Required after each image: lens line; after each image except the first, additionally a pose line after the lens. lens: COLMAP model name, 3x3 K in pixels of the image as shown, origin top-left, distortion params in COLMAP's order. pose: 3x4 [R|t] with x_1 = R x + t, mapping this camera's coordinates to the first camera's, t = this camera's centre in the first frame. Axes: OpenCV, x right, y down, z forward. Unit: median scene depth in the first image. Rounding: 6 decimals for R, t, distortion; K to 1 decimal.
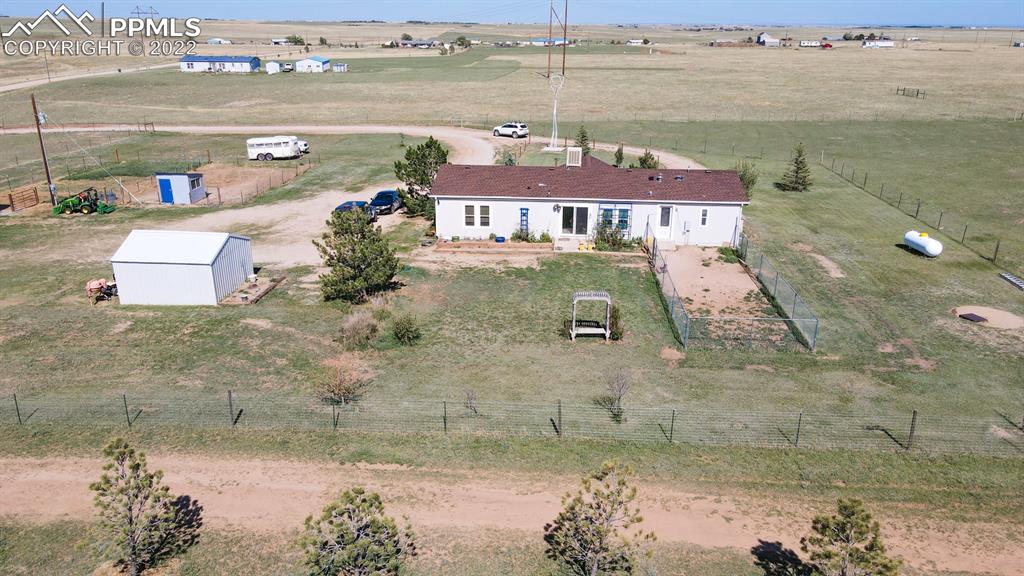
lens RADIAL K [[753.9, 0, 512.0], [0, 753.9, 288.0], [0, 0, 1]] dist [-0.009981, 0.051168]
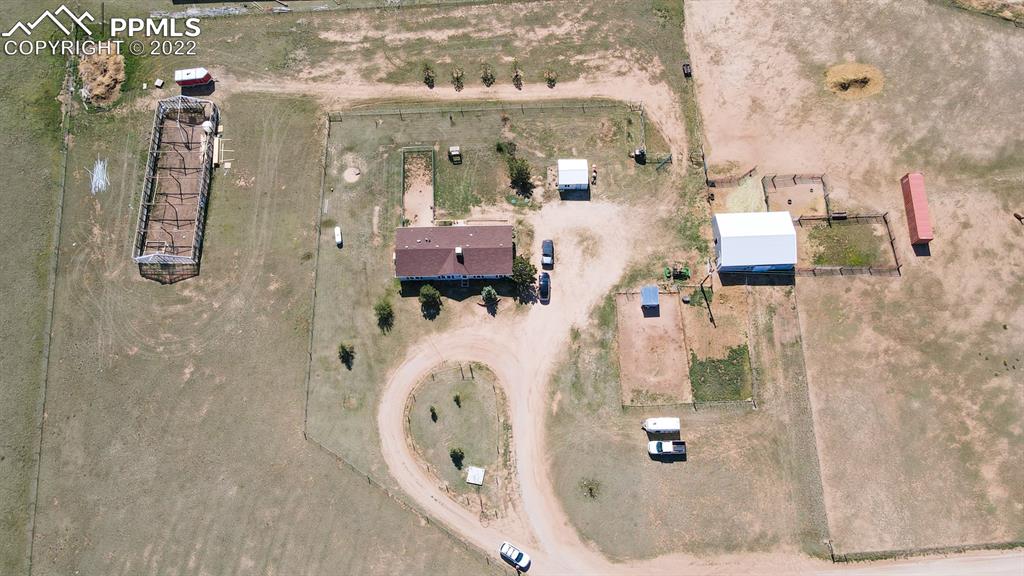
lens RADIAL K [[753.9, 0, 512.0], [0, 753.9, 288.0], [0, 0, 1]] dist [-0.009981, 0.051168]
pose [[-0.994505, 0.099836, -0.031496, -0.001078], [-0.034030, -0.023778, 0.999138, -3.322626], [0.099001, 0.994720, 0.027045, 1.345489]]
